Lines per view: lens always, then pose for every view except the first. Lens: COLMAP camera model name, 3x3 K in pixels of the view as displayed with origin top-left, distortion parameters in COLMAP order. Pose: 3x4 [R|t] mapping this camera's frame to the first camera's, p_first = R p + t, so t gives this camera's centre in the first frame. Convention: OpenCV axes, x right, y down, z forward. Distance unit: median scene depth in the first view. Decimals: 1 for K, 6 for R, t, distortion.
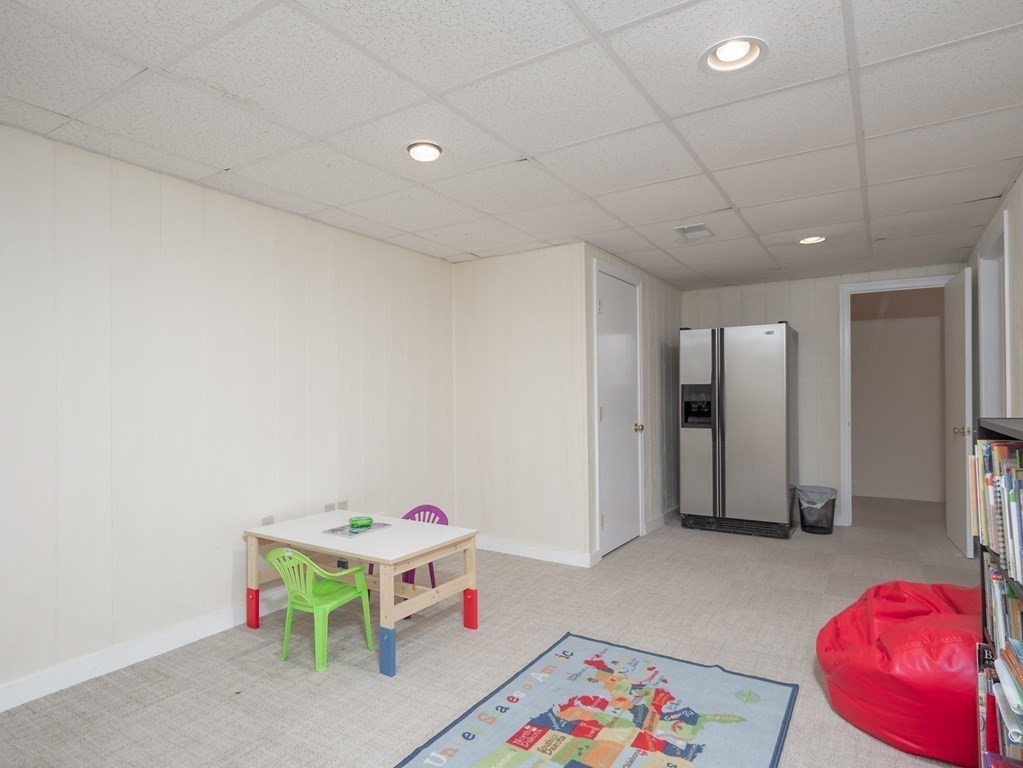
lens RADIAL K [[589.3, 0, 511.5], [0, 589.3, 384.0], [0, 0, 1]] dist [0.001795, 0.000395]
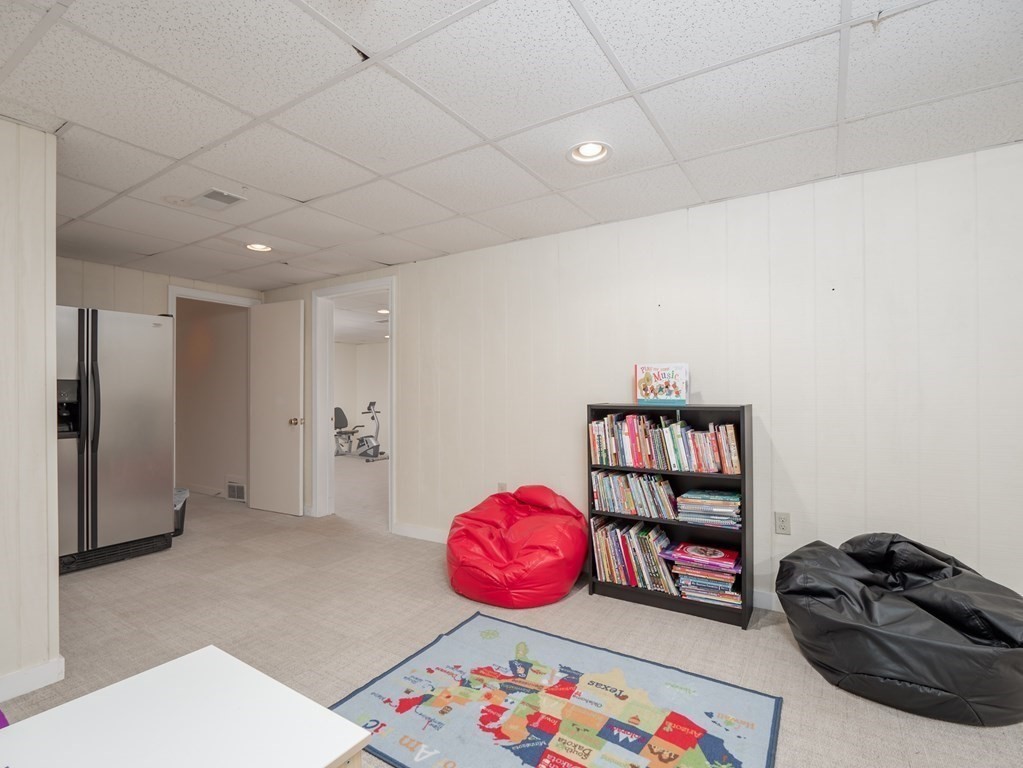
lens RADIAL K [[498.1, 0, 511.5], [0, 498.1, 384.0], [0, 0, 1]] dist [-0.012460, 0.000122]
pose [[0.005777, 0.023948, 0.999697, -0.611317], [-0.015932, 0.999589, -0.023853, 0.024427], [-0.999856, -0.015789, 0.006156, 0.886595]]
